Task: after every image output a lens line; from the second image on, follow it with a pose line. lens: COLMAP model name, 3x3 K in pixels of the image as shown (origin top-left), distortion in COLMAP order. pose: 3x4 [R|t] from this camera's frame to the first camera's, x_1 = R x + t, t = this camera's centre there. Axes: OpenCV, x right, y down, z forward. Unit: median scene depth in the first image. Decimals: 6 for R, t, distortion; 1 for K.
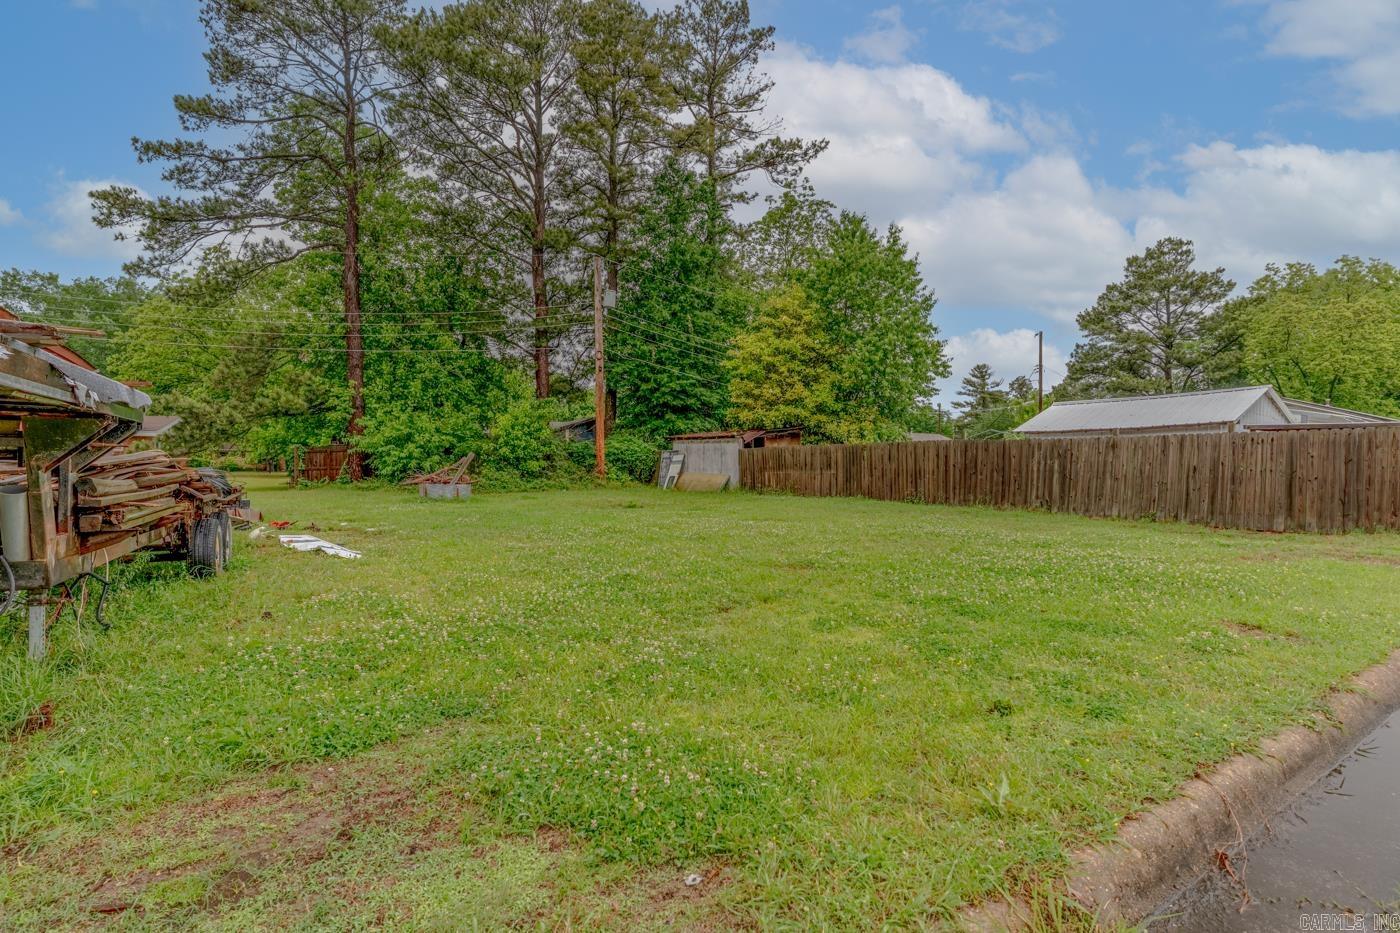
lens RADIAL K [[677.6, 0, 692.1], [0, 677.6, 471.4], [0, 0, 1]] dist [-0.000162, -0.000260]
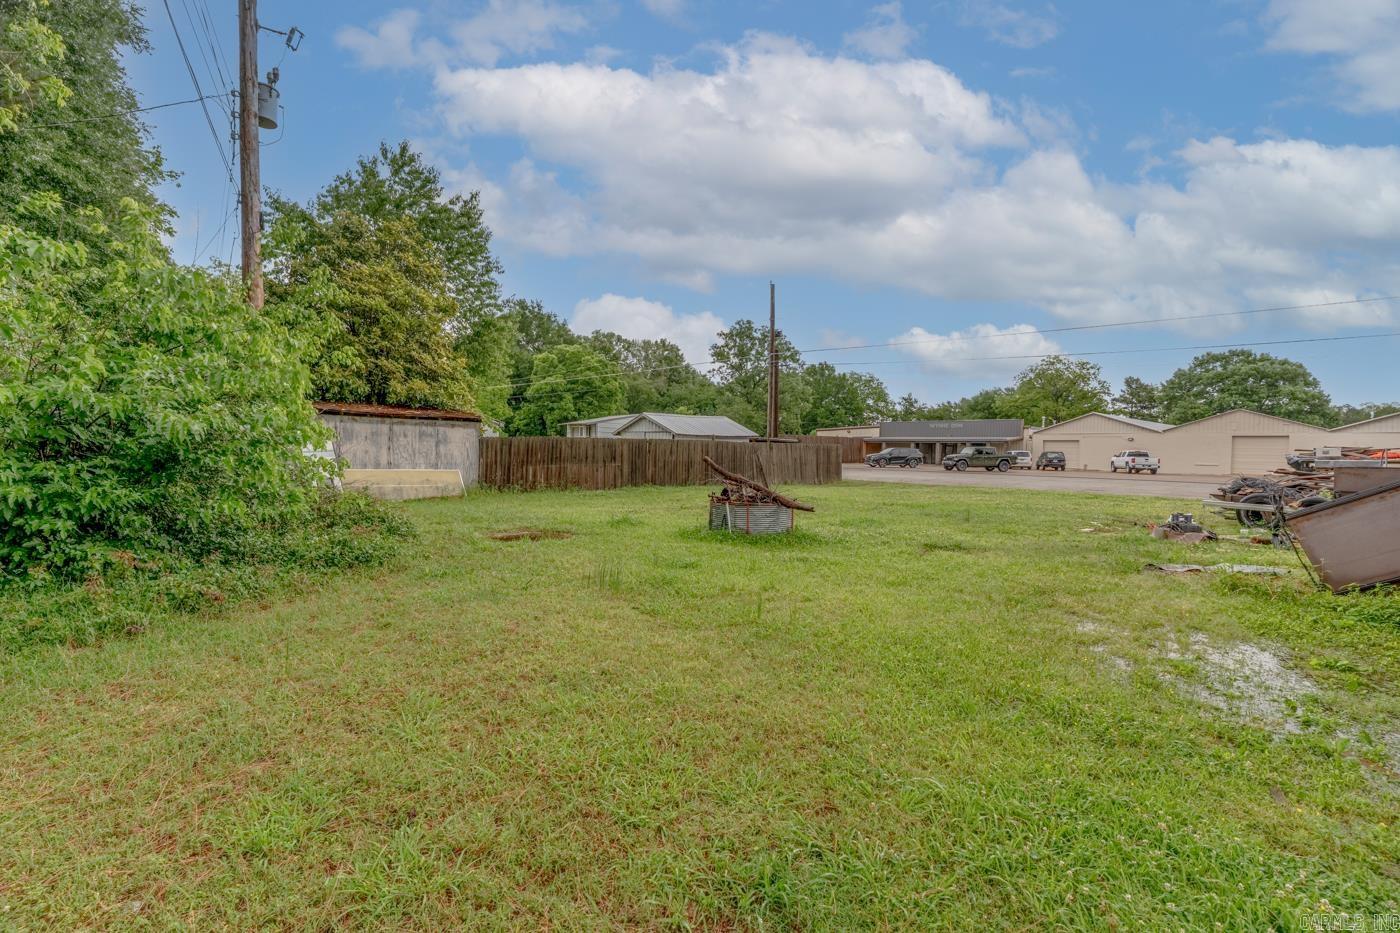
lens RADIAL K [[677.6, 0, 711.7], [0, 677.6, 459.4], [0, 0, 1]] dist [-0.000162, -0.000260]
pose [[-0.229132, -0.018652, 0.973217, -0.869962], [-0.000599, 0.999819, 0.019020, -0.027443], [-0.973395, 0.003775, -0.229102, 1.114309]]
